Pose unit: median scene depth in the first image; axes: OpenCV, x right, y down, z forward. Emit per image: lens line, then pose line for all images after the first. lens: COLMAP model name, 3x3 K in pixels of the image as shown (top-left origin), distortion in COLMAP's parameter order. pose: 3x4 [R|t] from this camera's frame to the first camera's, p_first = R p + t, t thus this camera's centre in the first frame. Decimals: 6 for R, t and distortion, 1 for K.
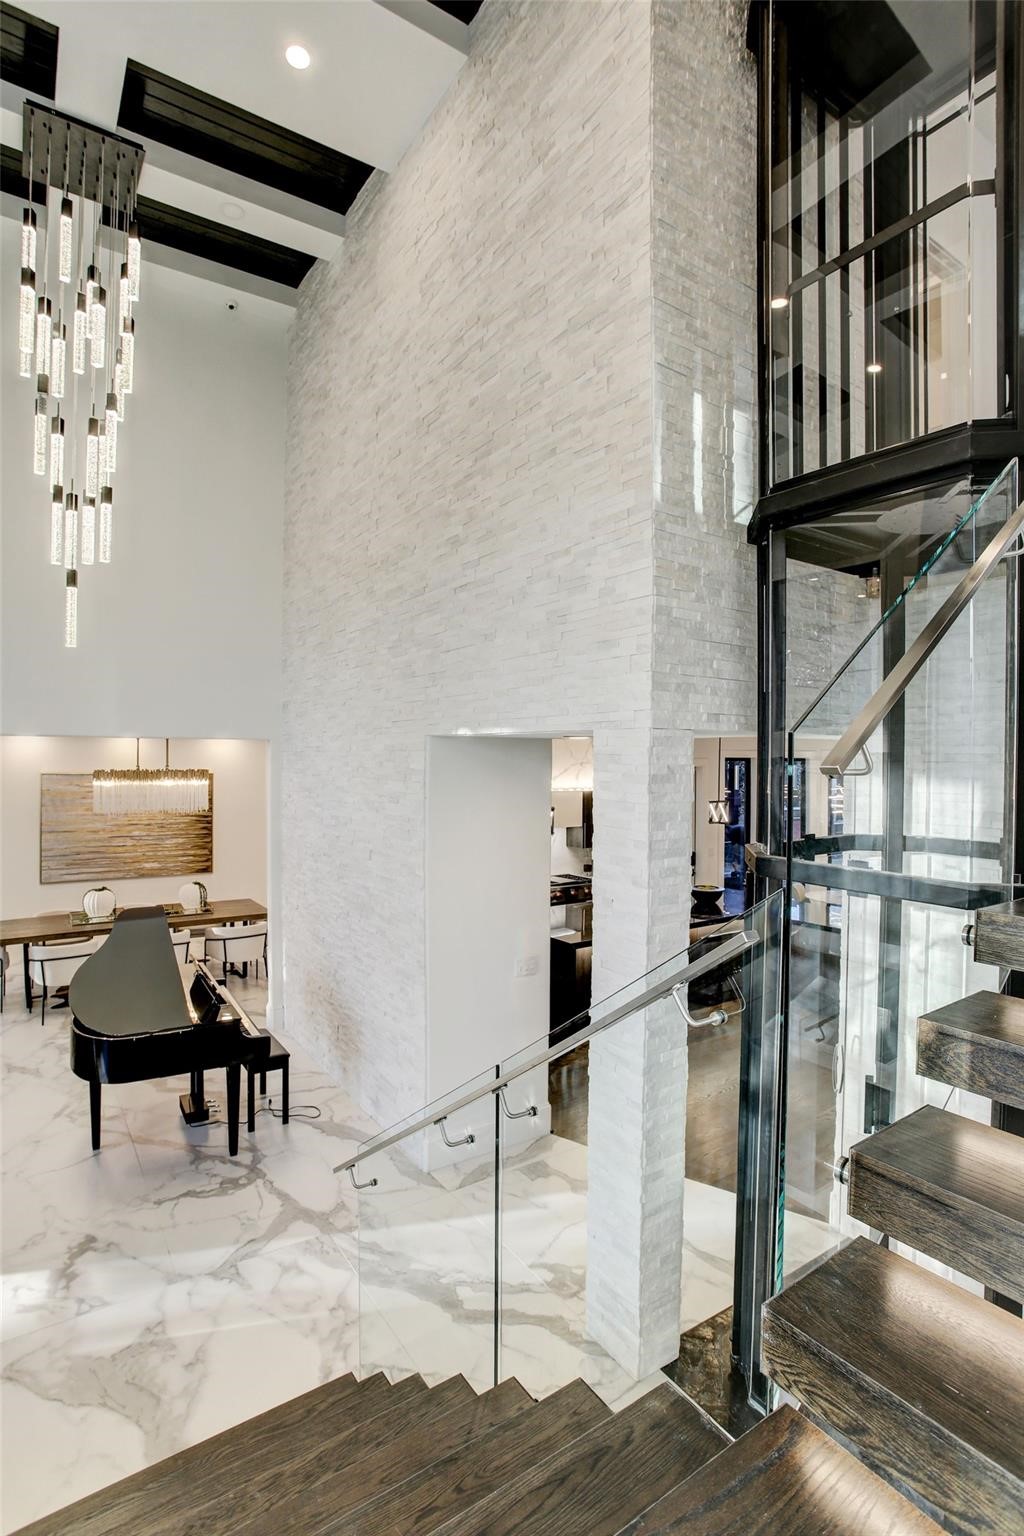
lens RADIAL K [[784.5, 0, 512.0], [0, 784.5, 768.0], [0, 0, 1]] dist [-0.066375, 0.035917]
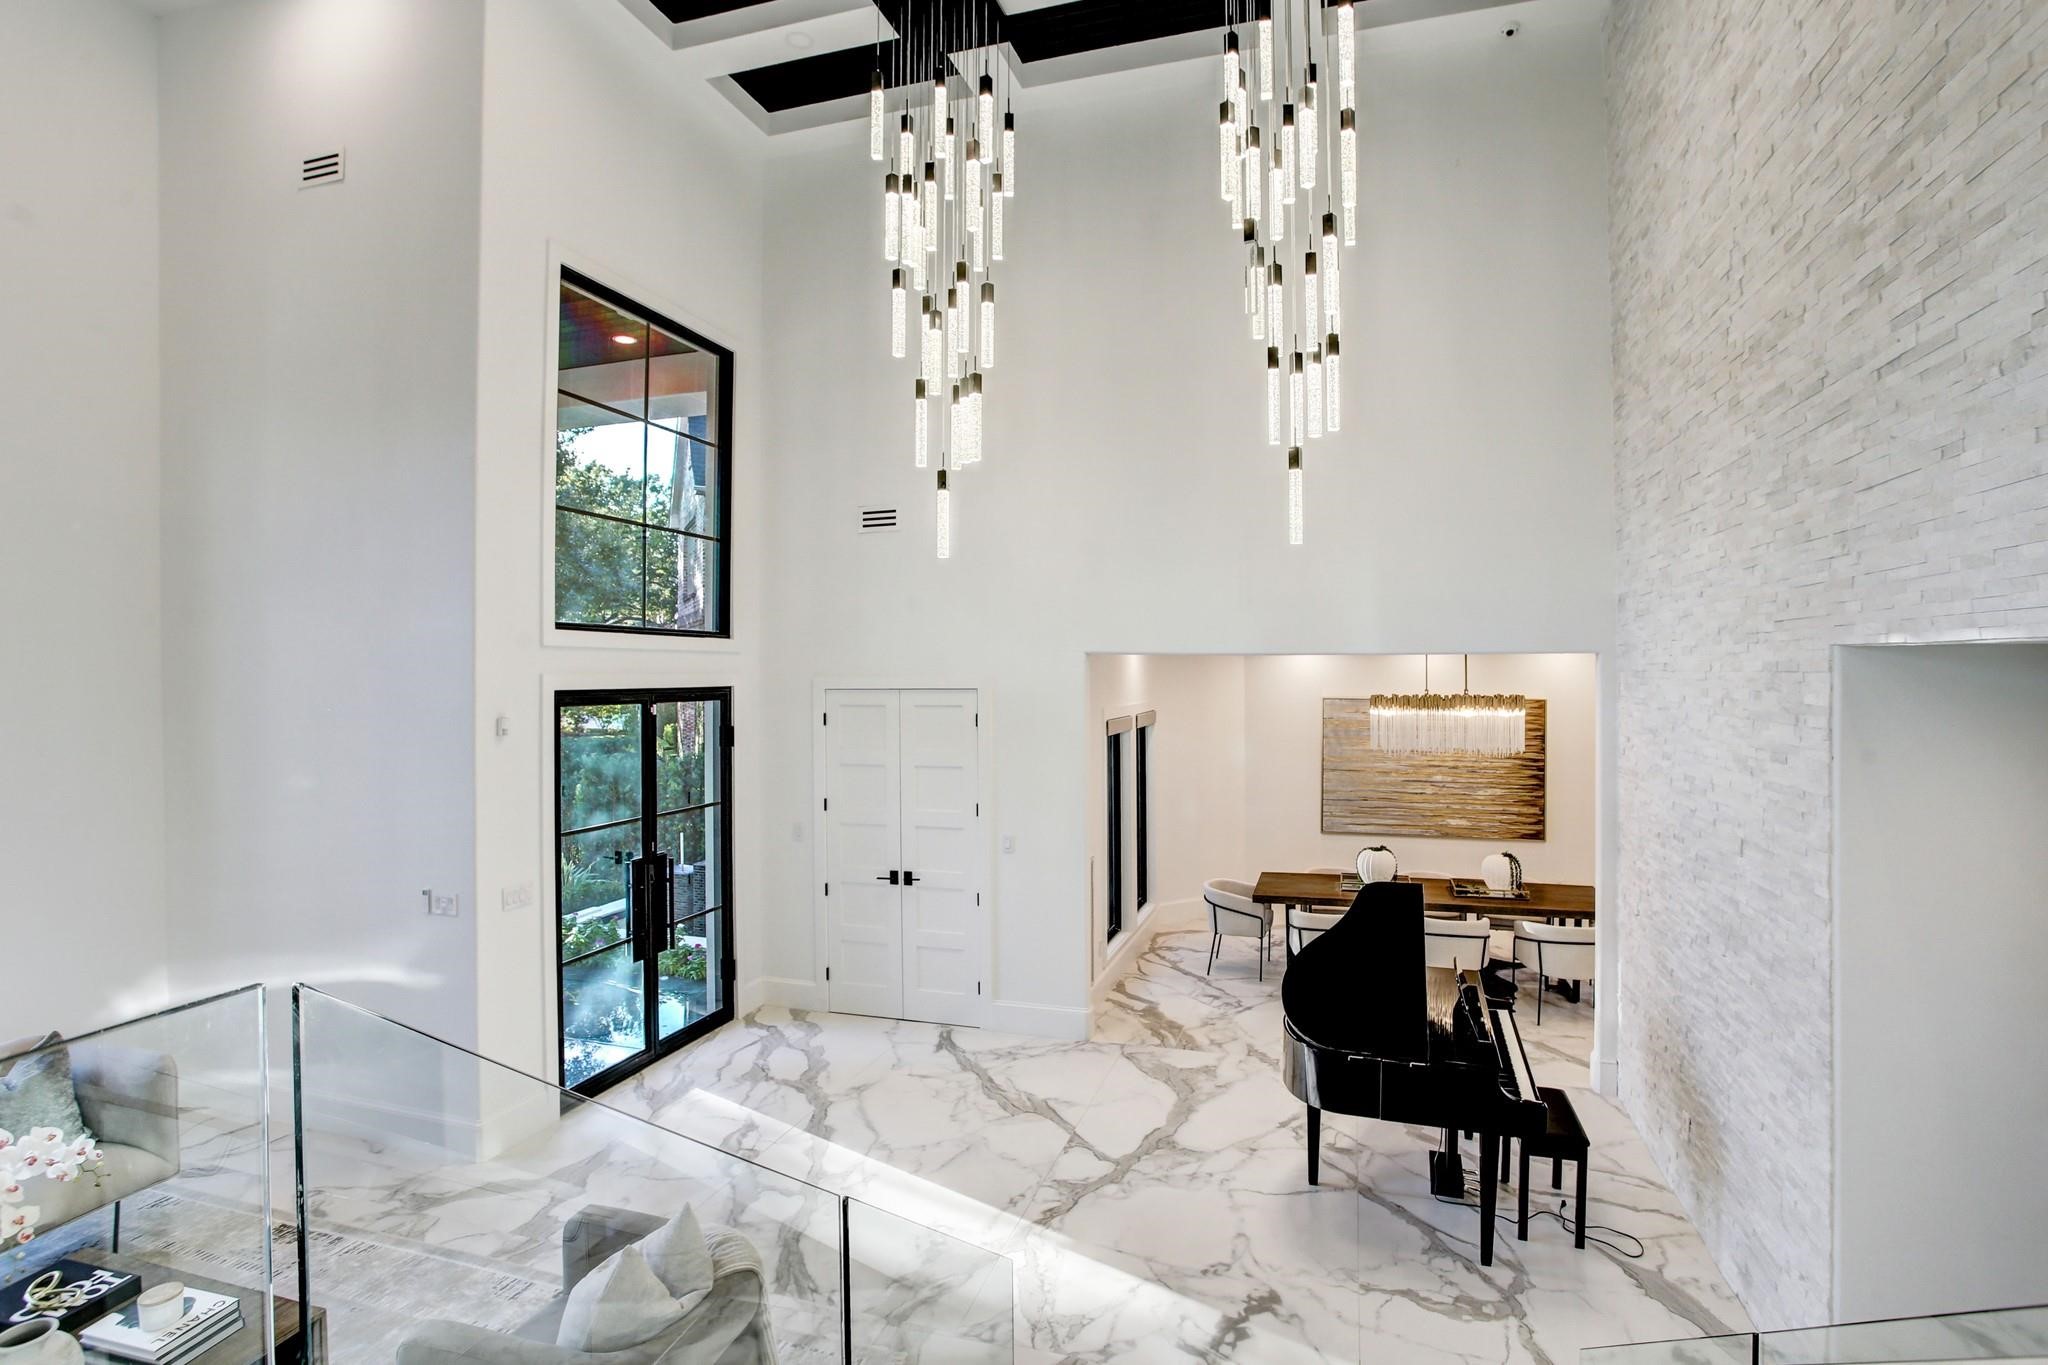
lens RADIAL K [[1046.0, 0, 1020.1], [0, 1046.0, 670.7], [0, 0, 1]] dist [-0.066375, 0.035917]
pose [[0.629510, -0.006077, -0.776968, 0.075624], [-0.005468, 0.999910, -0.012251, -0.010014], [0.776973, 0.011960, 0.629420, 0.090391]]
